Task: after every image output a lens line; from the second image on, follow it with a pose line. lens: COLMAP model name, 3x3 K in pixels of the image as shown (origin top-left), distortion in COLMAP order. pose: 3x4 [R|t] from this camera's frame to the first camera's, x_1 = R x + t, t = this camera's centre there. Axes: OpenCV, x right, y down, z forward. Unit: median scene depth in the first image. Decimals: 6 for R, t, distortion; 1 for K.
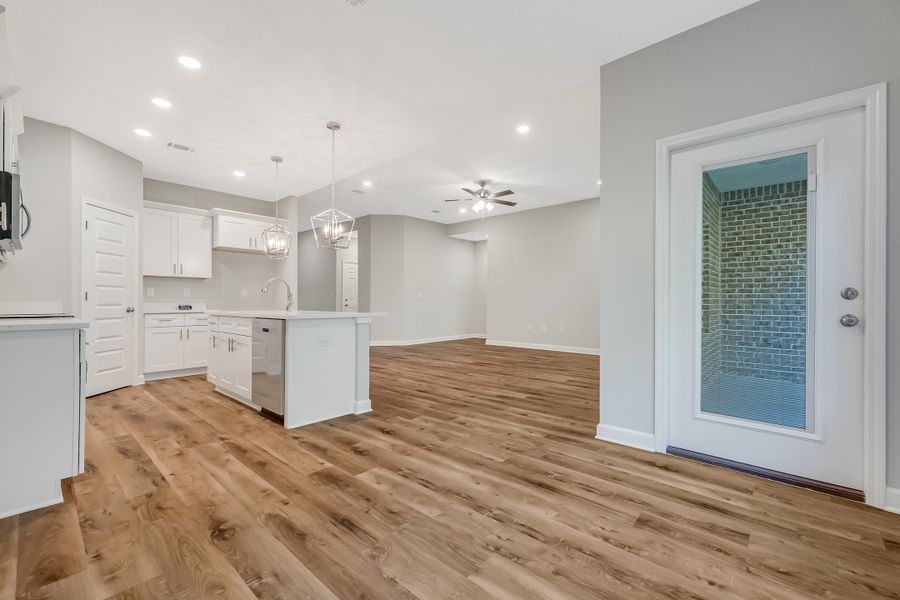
lens RADIAL K [[377.9, 0, 456.4], [0, 377.9, 298.1], [0, 0, 1]] dist [0.008270, -0.001028]
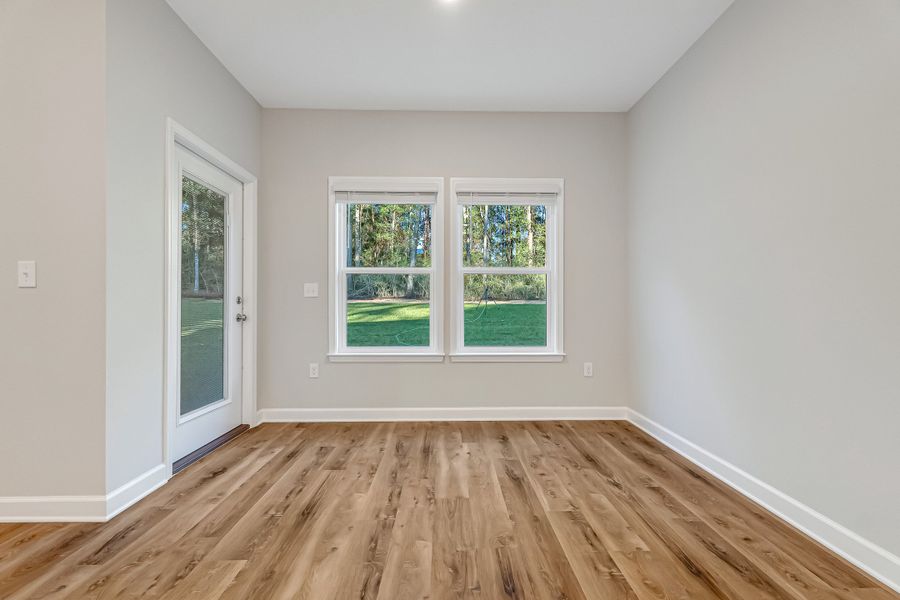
lens RADIAL K [[377.9, 0, 450.8], [0, 377.9, 309.1], [0, 0, 1]] dist [0.008270, -0.001028]
pose [[-0.678564, -0.007587, 0.734502, -0.712339], [-0.011295, 0.999936, -0.000106, 0.014080], [-0.734455, -0.008368, -0.678606, 1.482230]]
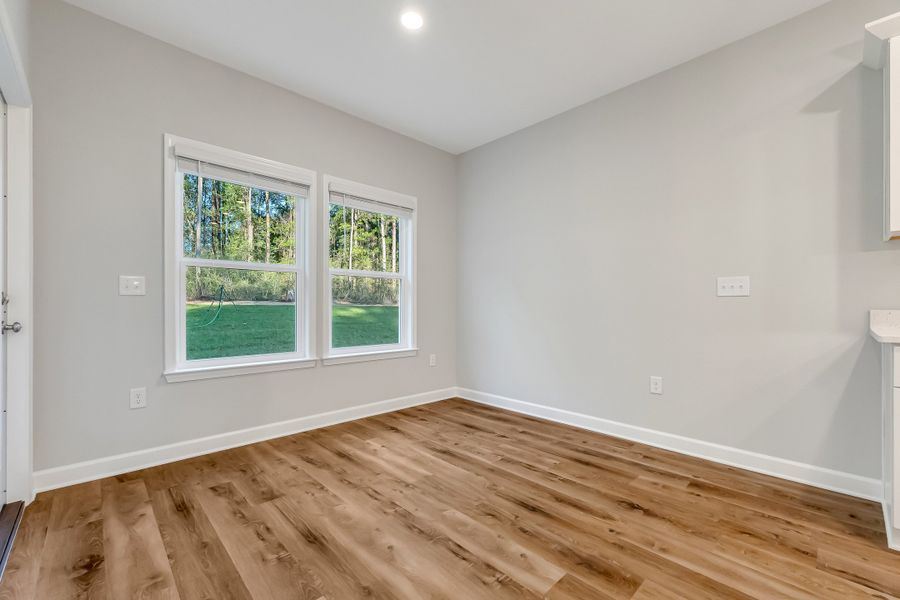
lens RADIAL K [[377.9, 0, 457.2], [0, 377.9, 311.8], [0, 0, 1]] dist [0.008270, -0.001028]
pose [[-0.997065, -0.003393, 0.076486, -0.146363], [-0.003572, 0.999991, -0.002211, 0.019832], [-0.076478, -0.002477, -0.997068, 1.929761]]
